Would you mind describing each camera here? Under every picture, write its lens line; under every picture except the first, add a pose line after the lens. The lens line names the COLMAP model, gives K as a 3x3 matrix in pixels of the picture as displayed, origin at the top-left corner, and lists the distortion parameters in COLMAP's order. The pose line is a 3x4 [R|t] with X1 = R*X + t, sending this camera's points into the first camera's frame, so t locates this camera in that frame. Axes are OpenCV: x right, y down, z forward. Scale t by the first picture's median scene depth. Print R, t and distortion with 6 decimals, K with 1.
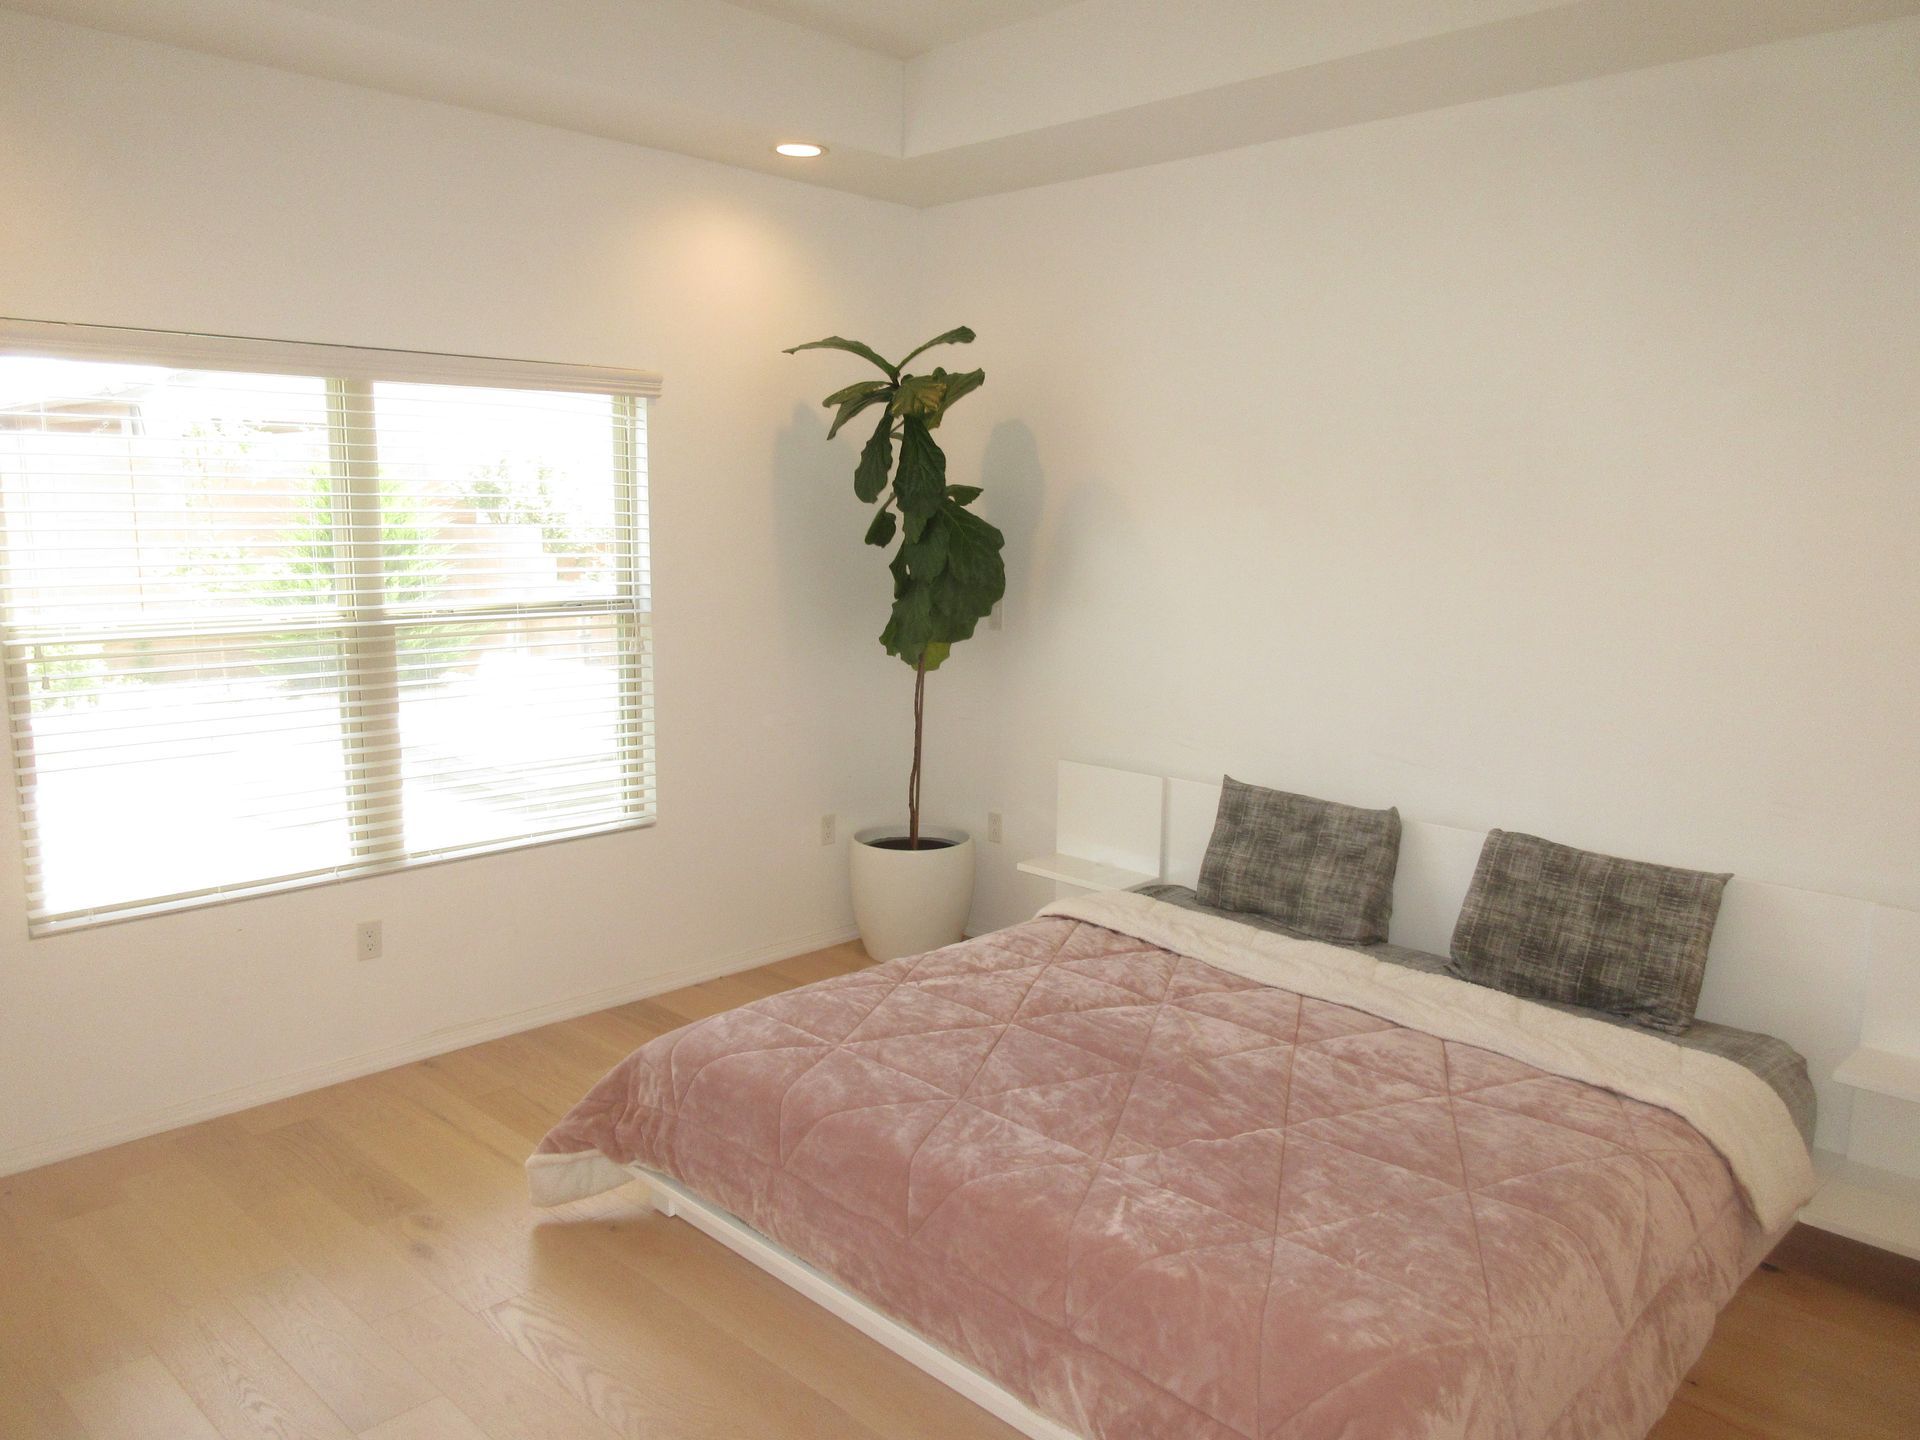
lens RADIAL K [[1425.2, 0, 960.0], [0, 1425.2, 720.0], [0, 0, 1]] dist [0.008897, 0.008002]
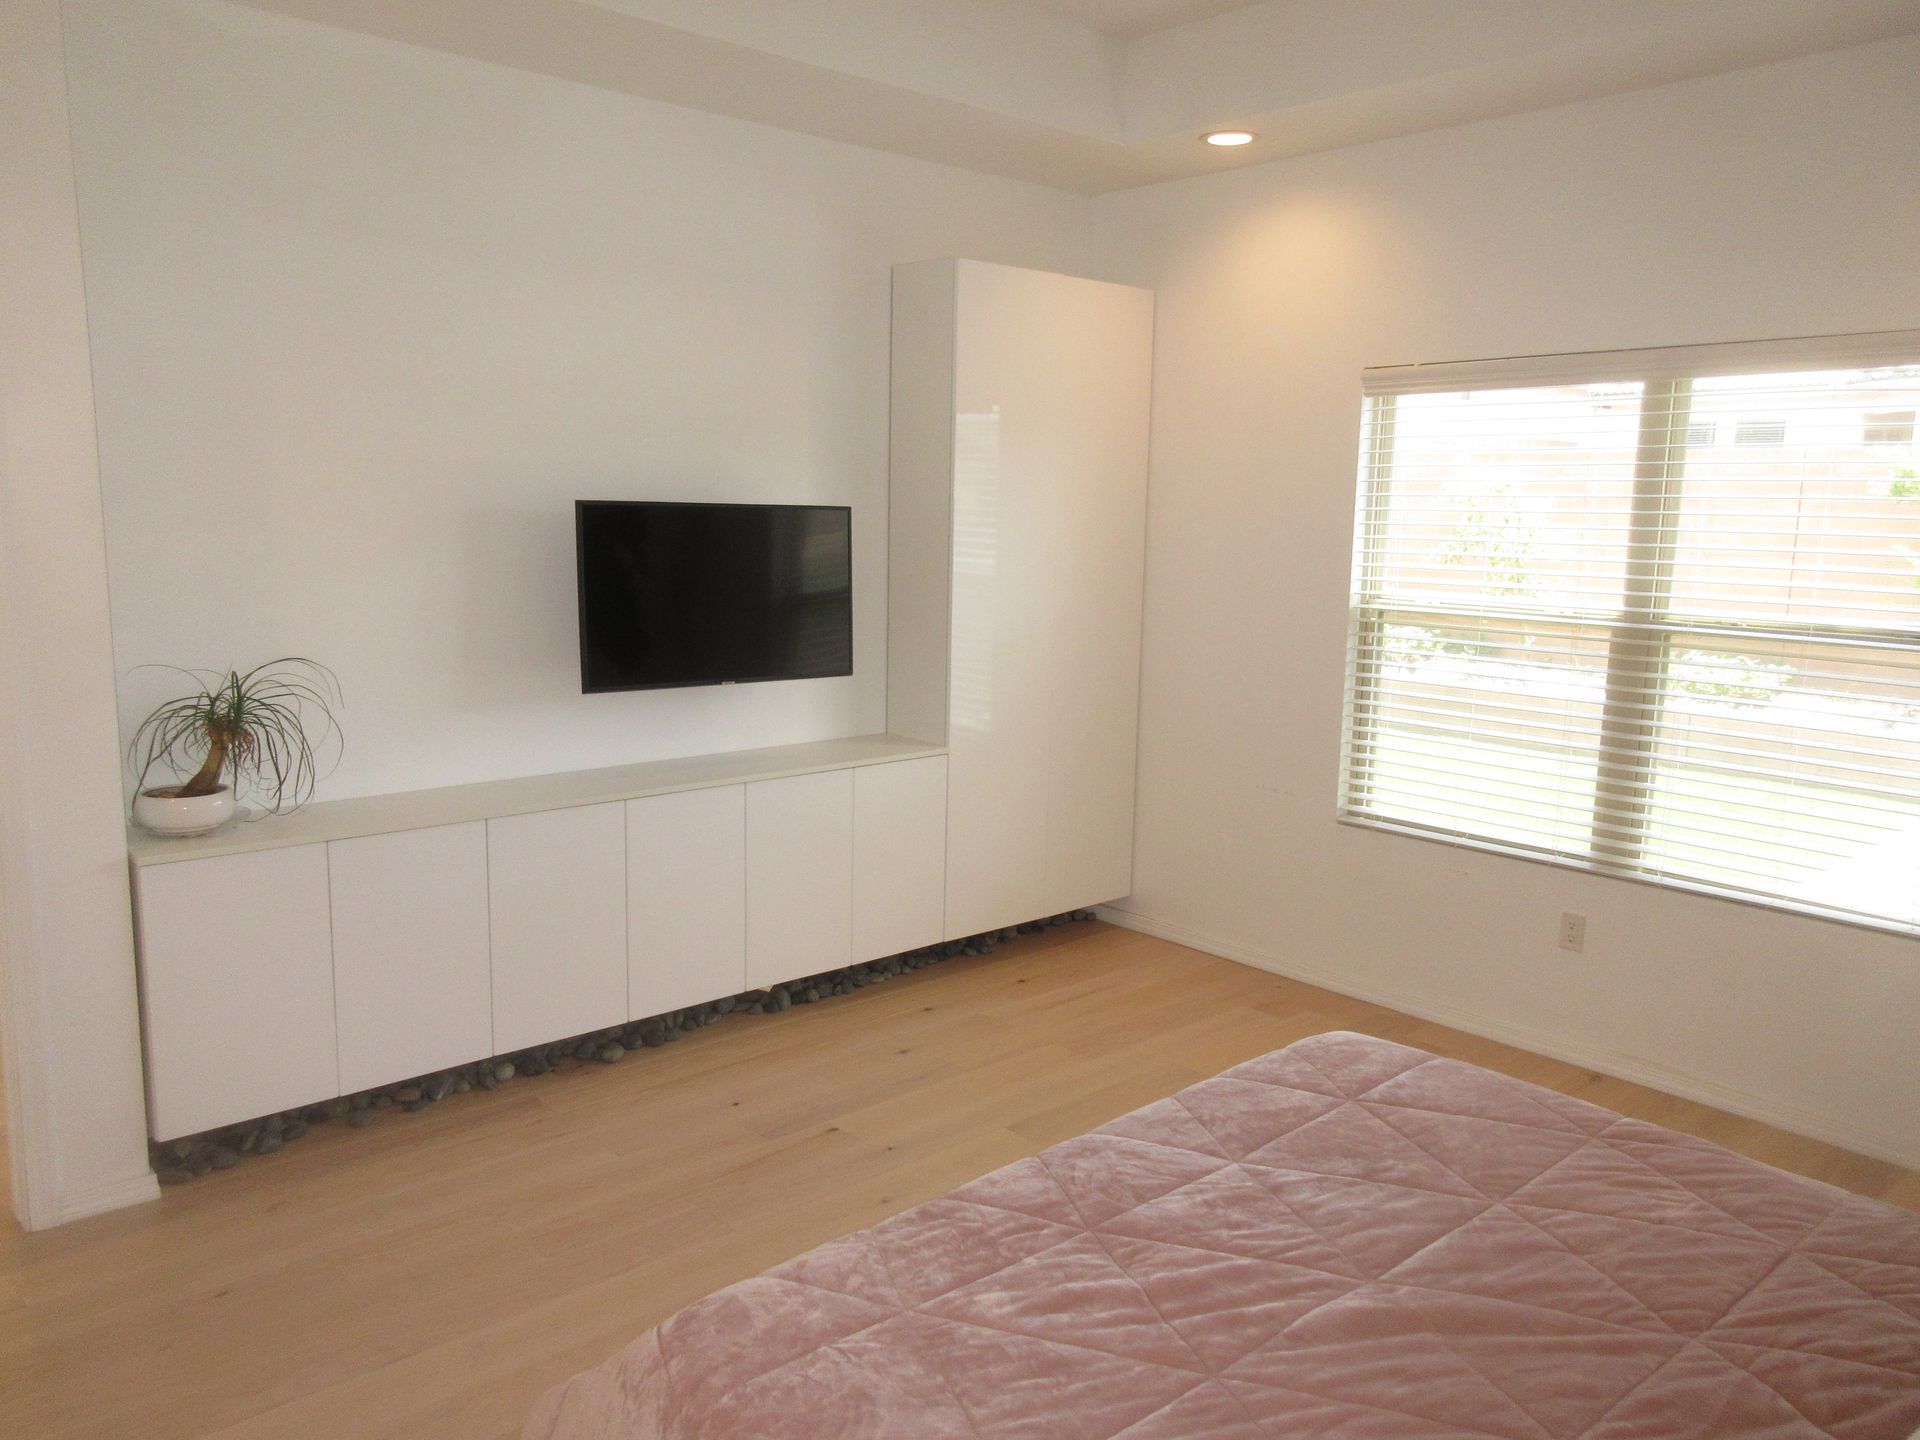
lens RADIAL K [[1425.2, 0, 960.0], [0, 1425.2, 720.0], [0, 0, 1]] dist [0.008897, 0.008002]
pose [[-0.069178, 0.150629, -0.986167, 0.607679], [-0.155738, 0.974784, 0.159815, -0.089442], [0.985373, 0.164639, -0.043975, 0.596084]]
